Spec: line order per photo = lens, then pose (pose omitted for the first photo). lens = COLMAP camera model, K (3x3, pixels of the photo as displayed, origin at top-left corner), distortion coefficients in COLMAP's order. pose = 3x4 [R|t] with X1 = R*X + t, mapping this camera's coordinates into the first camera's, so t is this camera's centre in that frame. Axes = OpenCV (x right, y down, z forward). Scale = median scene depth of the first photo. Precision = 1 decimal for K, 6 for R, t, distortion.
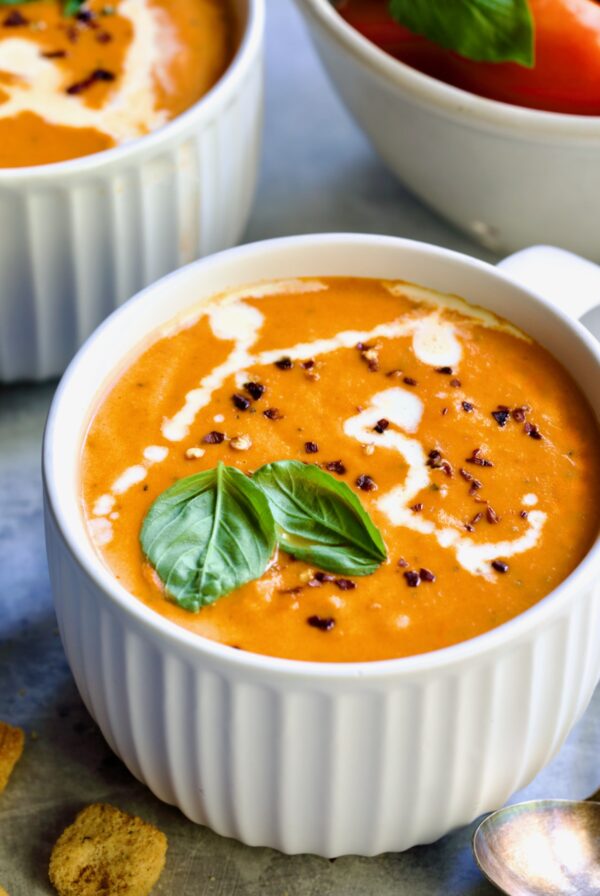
lens RADIAL K [[3092.0, 0, 300.0], [0, 3092.0, 448.0], [0, 0, 1]] dist [0.015949, -0.090889]
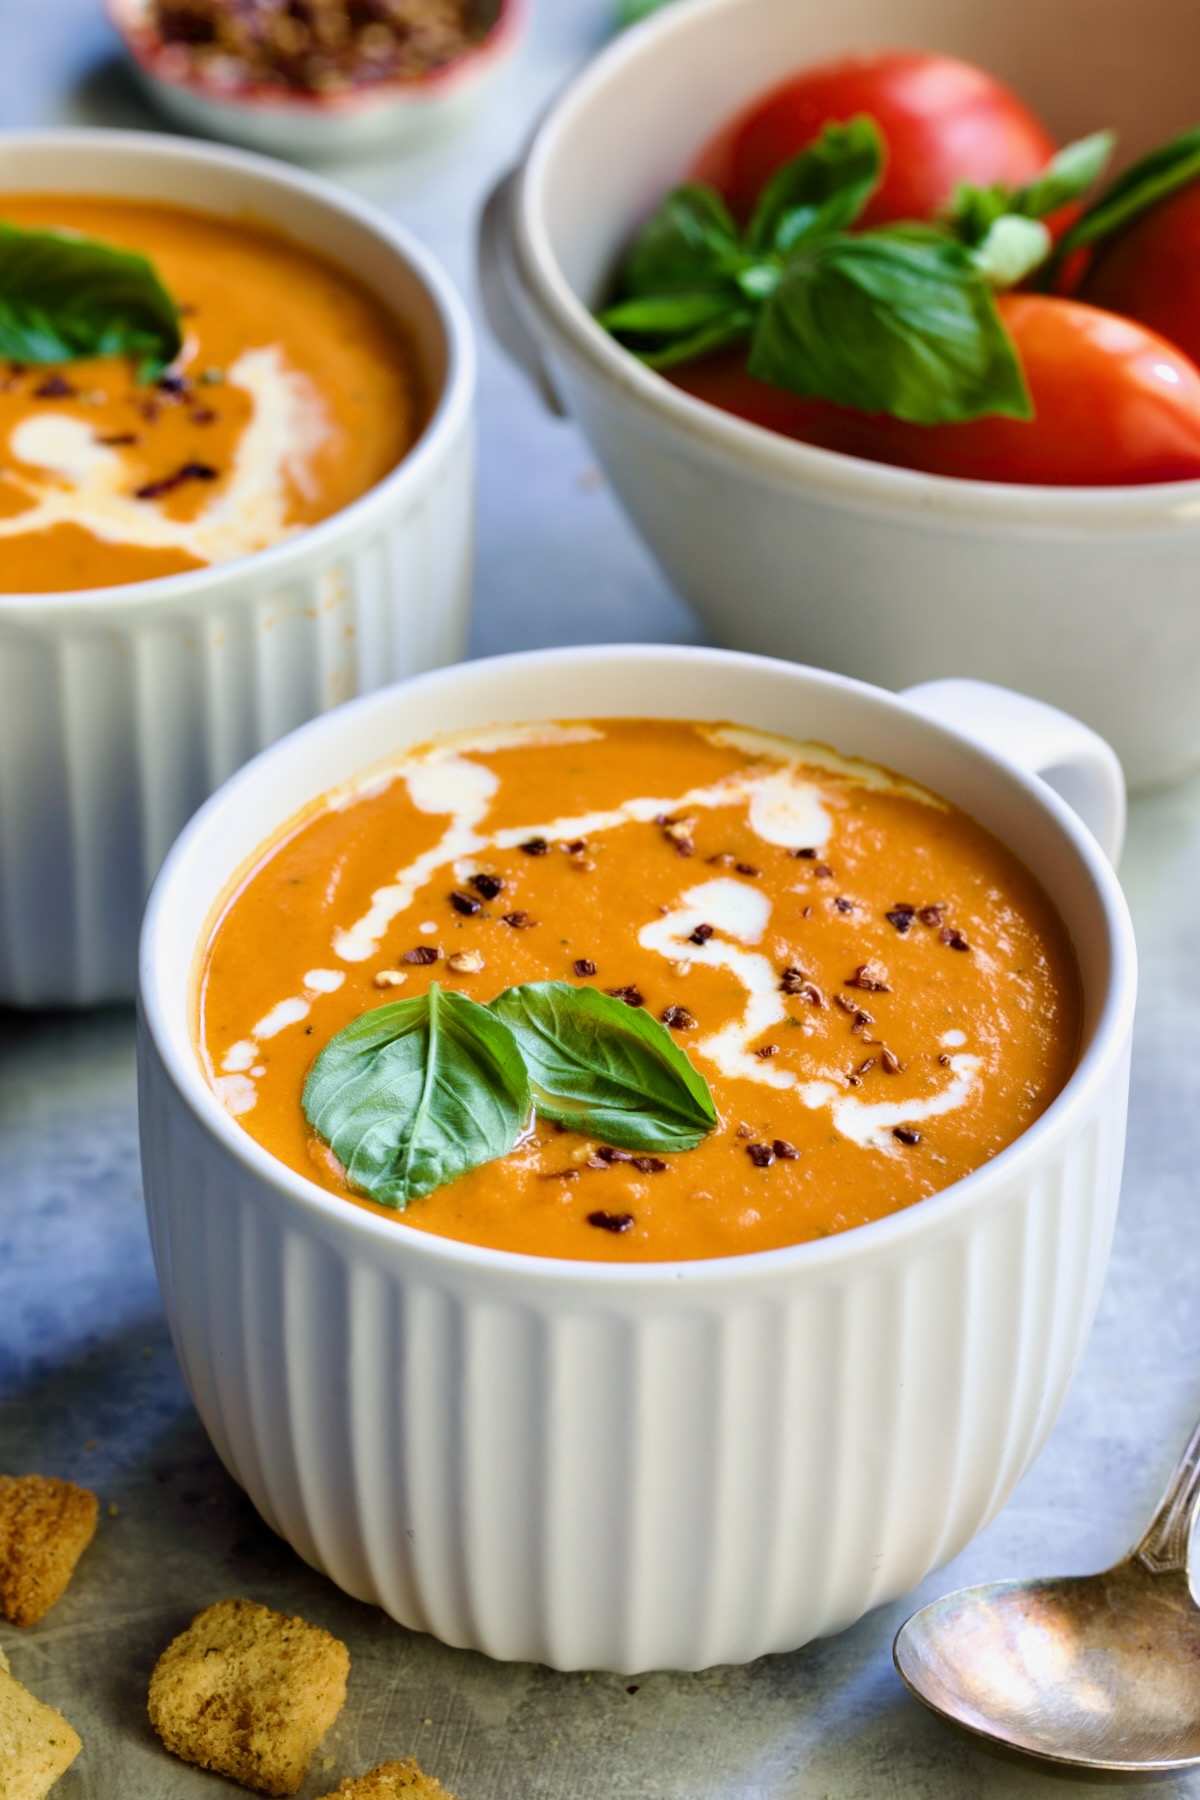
lens RADIAL K [[6211.6, 0, 600.0], [0, 6211.6, 900.0], [0, 0, 1]] dist [0.015949, -0.090889]
pose [[0.999619, -0.016024, 0.022478, -0.019880], [0.019280, 0.988029, -0.153058, 0.168043], [-0.019756, 0.153433, 0.987962, -0.182786]]
